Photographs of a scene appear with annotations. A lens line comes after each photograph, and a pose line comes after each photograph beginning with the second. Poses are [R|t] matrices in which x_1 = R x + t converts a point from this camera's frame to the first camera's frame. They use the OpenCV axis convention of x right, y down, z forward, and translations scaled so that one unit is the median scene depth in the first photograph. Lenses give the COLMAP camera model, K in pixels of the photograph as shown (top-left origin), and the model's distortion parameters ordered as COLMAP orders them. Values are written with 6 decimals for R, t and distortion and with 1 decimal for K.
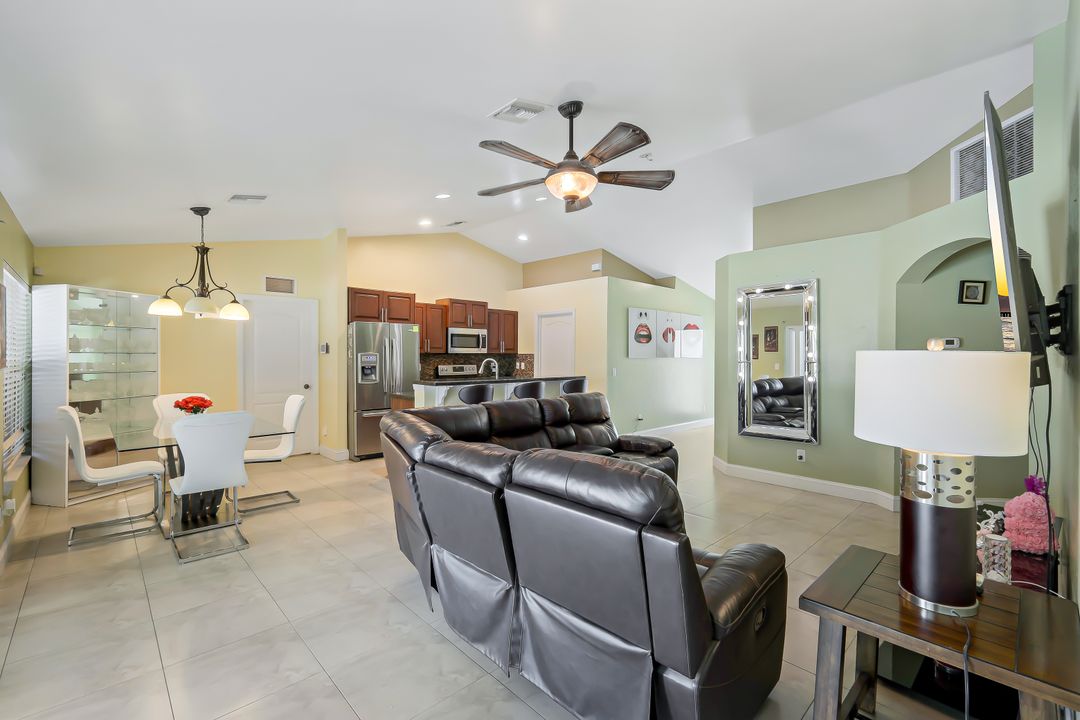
lens RADIAL K [[467.8, 0, 541.5], [0, 467.8, 357.1], [0, 0, 1]] dist [0.003450, 0.000558]
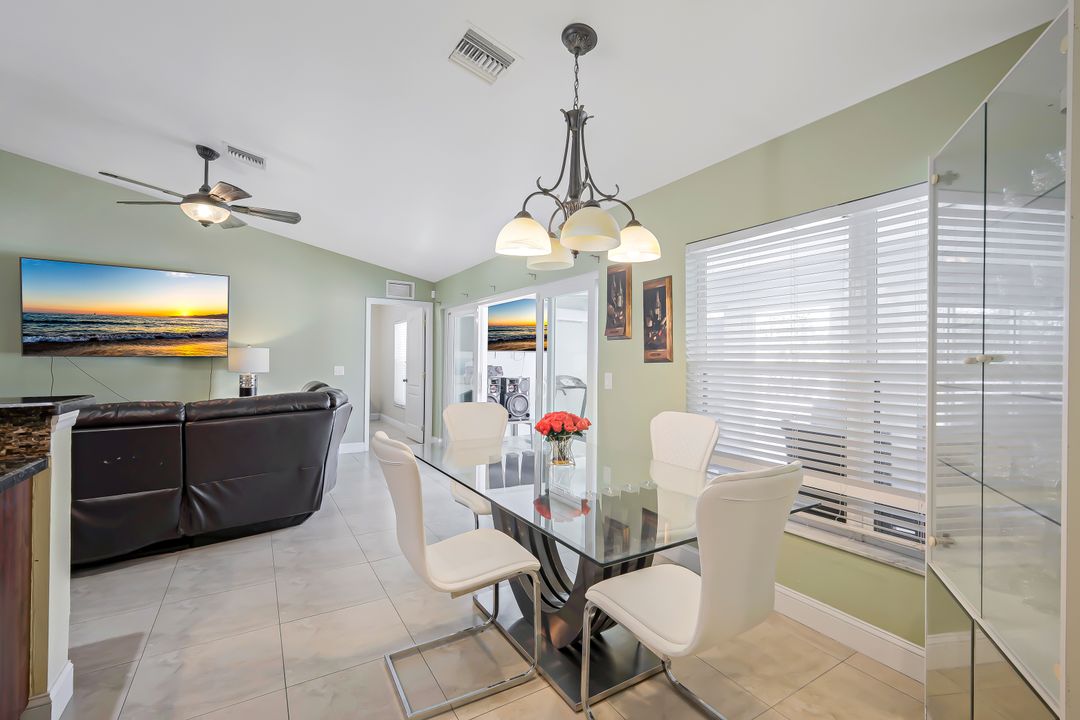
lens RADIAL K [[455.6, 0, 537.2], [0, 455.6, 365.0], [0, 0, 1]] dist [0.000229, 0.000131]
pose [[-0.976290, -0.014052, 0.216010, -0.440682], [-0.010658, 0.999801, 0.016873, 0.008094], [-0.216204, 0.014171, -0.976245, 0.808233]]
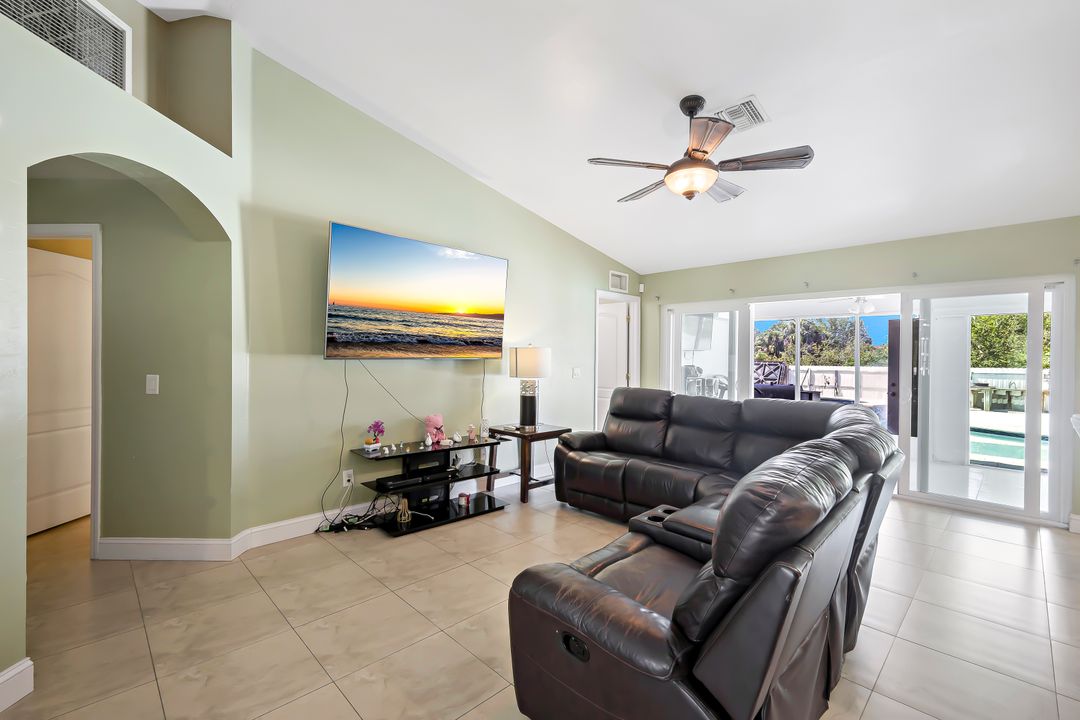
lens RADIAL K [[467.8, 0, 541.5], [0, 467.8, 357.1], [0, 0, 1]] dist [0.003450, 0.000558]
pose [[-0.999880, -0.013074, -0.008315, 0.159649], [-0.013135, 0.999887, 0.007343, 0.005008], [0.008218, 0.007451, -0.999938, 0.804611]]
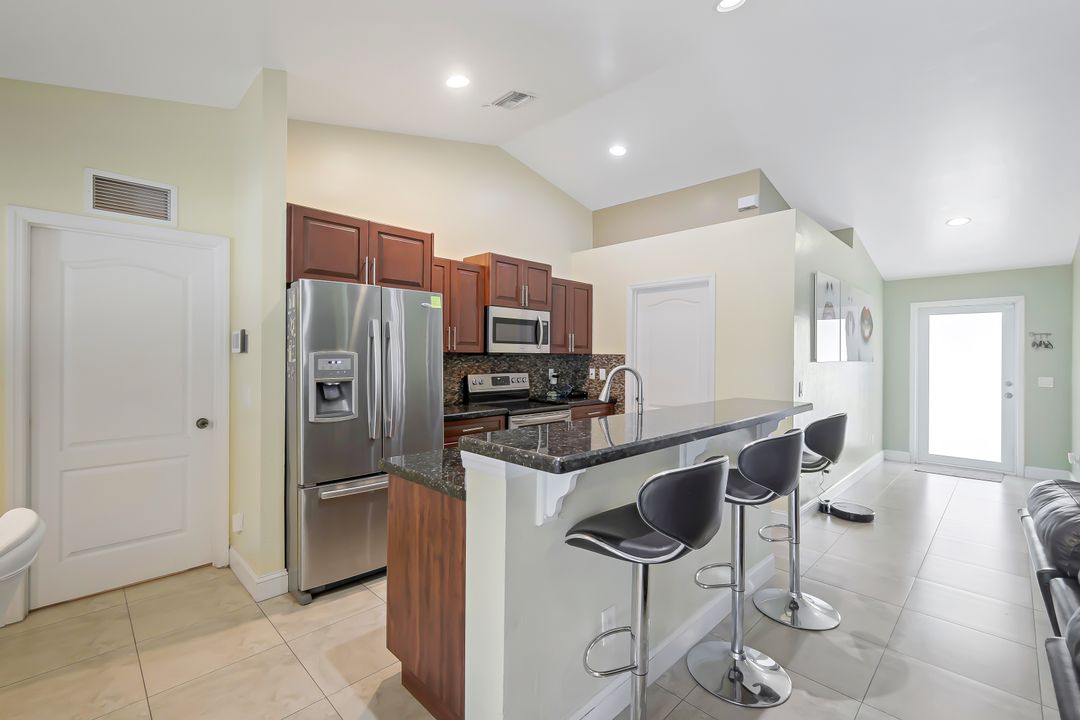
lens RADIAL K [[467.8, 0, 541.5], [0, 467.8, 357.1], [0, 0, 1]] dist [0.003450, 0.000558]
pose [[0.999727, 0.002970, 0.023190, -0.149831], [-0.002931, 0.999994, -0.001737, -0.002727], [-0.023195, 0.001669, 0.999730, 0.450967]]
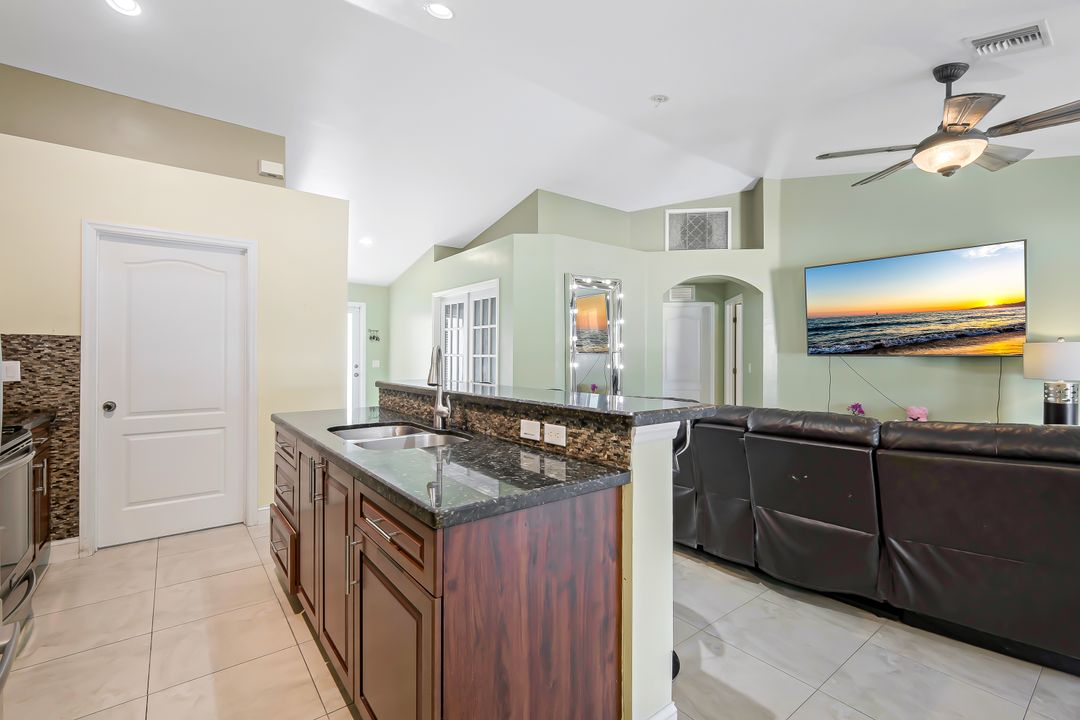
lens RADIAL K [[477.0, 0, 544.4], [0, 477.0, 354.4], [0, 0, 1]] dist [-0.000365, 0.000009]
pose [[0.095872, -0.003948, 0.995386, -0.379635], [0.001420, 0.999992, 0.003830, 0.007089], [-0.995393, 0.001046, 0.095877, 0.676113]]
